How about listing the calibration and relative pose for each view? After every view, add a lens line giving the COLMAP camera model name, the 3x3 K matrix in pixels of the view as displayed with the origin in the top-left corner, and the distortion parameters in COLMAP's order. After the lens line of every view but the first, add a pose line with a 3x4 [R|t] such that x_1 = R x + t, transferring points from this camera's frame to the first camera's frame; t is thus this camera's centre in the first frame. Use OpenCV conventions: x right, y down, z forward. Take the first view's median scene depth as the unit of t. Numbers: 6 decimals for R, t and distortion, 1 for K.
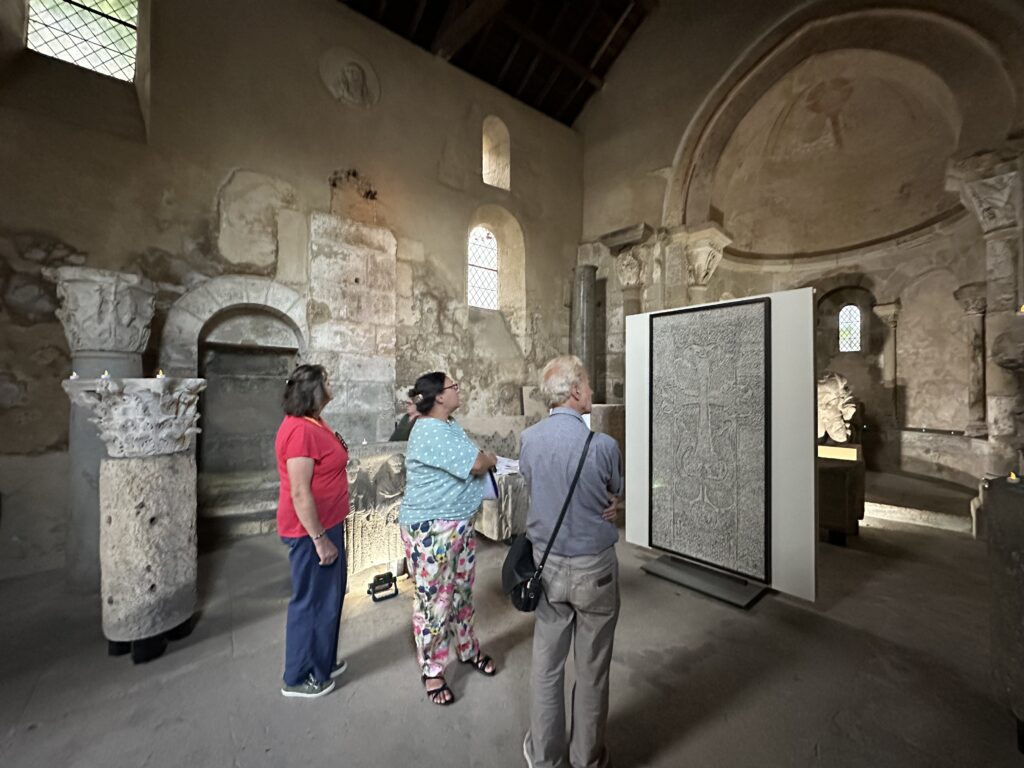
lens RADIAL K [[413.8, 0, 510.0], [0, 413.8, 383.1], [0, 0, 1]] dist [-0.004491, 0.001303]
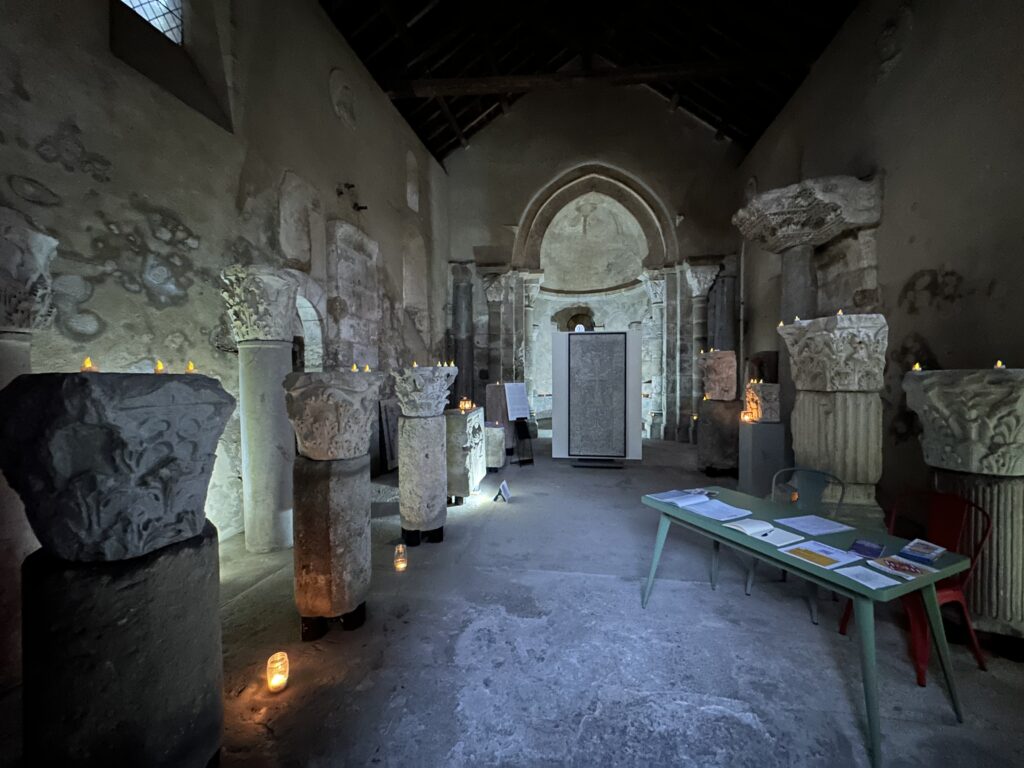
lens RADIAL K [[413.8, 0, 513.1], [0, 413.8, 384.1], [0, 0, 1]] dist [-0.004491, 0.001303]
pose [[0.752725, -0.019958, 0.658032, -0.804158], [-0.005613, 0.999309, 0.036730, -0.001809], [-0.658311, -0.031341, 0.752094, -0.184798]]
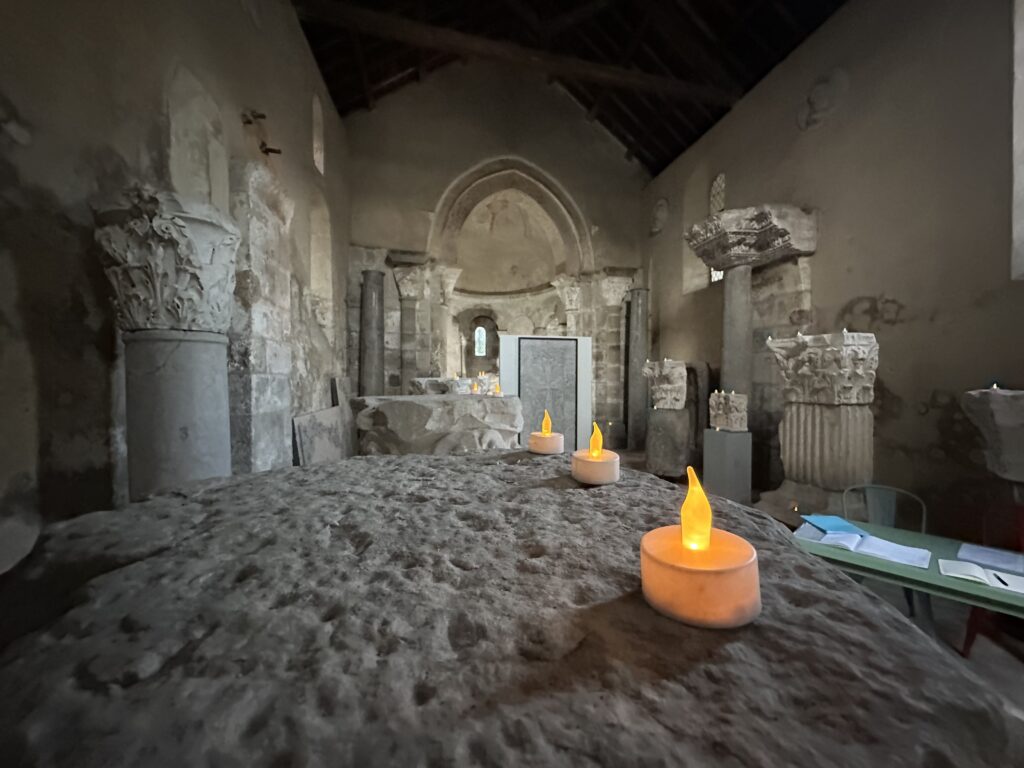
lens RADIAL K [[413.8, 0, 513.7], [0, 413.8, 384.1], [0, 0, 1]] dist [-0.004491, 0.001303]
pose [[0.472617, -0.015196, 0.881137, -0.862748], [-0.018250, 0.999468, 0.027025, -0.013532], [-0.881079, -0.028853, 0.472088, 0.159080]]
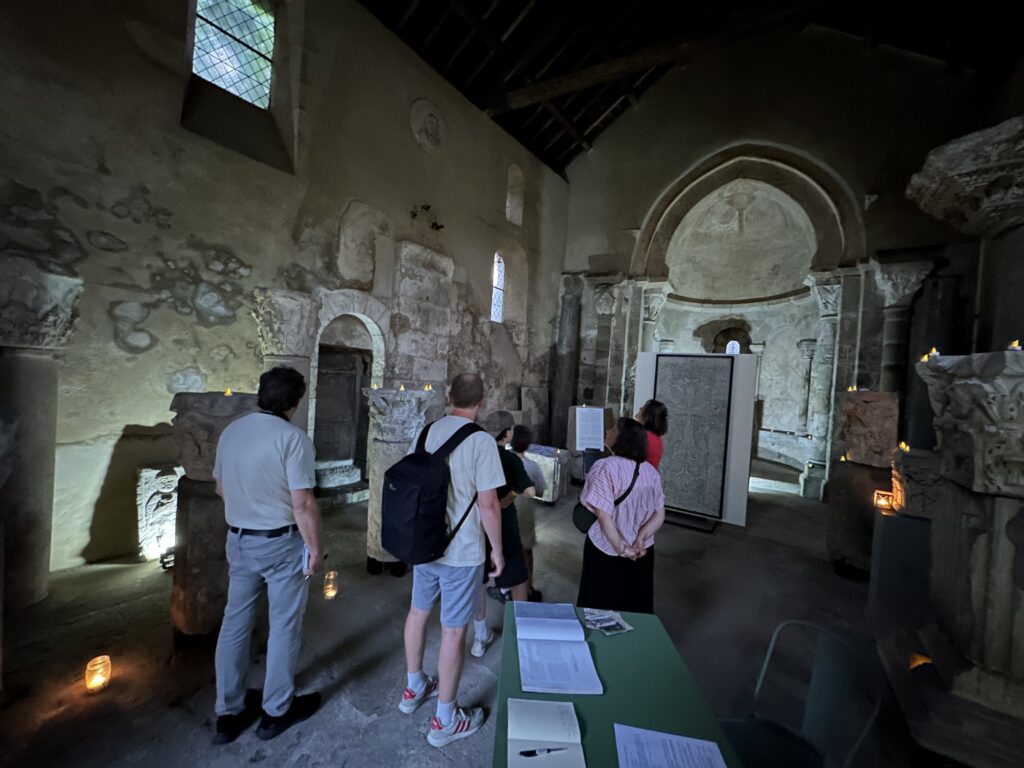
lens RADIAL K [[413.8, 0, 510.5], [0, 413.8, 383.4], [0, 0, 1]] dist [-0.004491, 0.001303]
pose [[0.960745, 0.057400, 0.271431, -0.441986], [-0.067918, 0.997254, 0.029508, -0.048276], [-0.268992, -0.046784, 0.962005, -0.252697]]
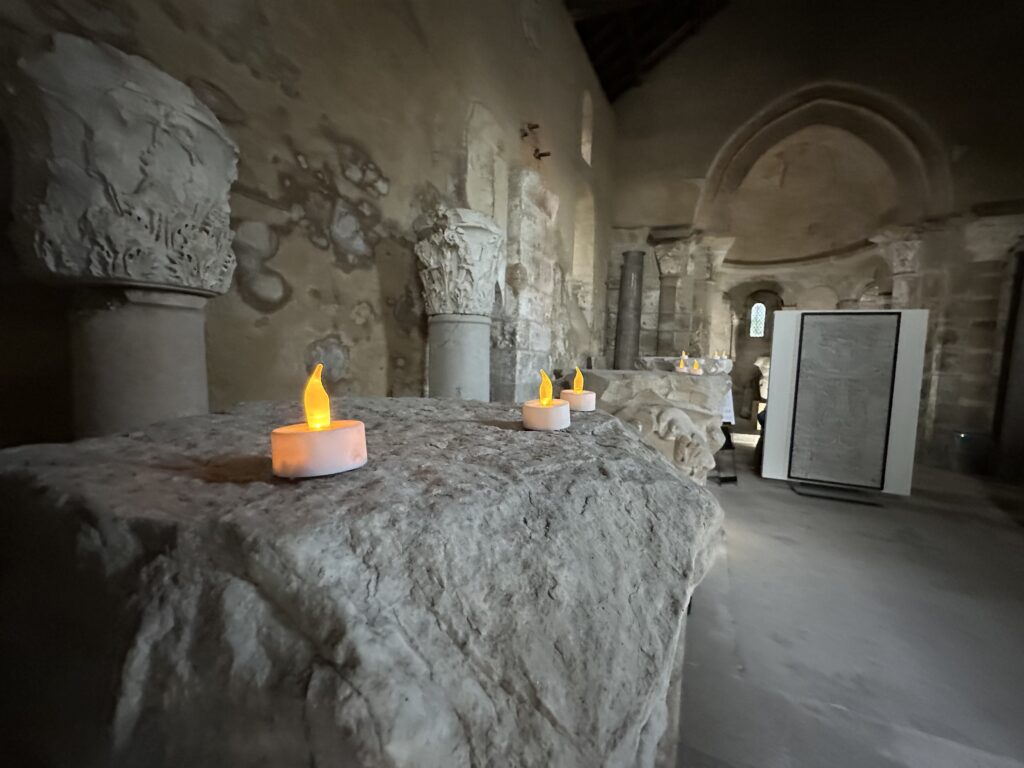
lens RADIAL K [[413.8, 0, 509.0], [0, 413.8, 384.0], [0, 0, 1]] dist [-0.004491, 0.001303]
pose [[0.902695, -0.001803, 0.430277, -0.831999], [-0.040326, 0.995235, 0.088771, -0.009279], [-0.428387, -0.097485, 0.898321, 0.123284]]
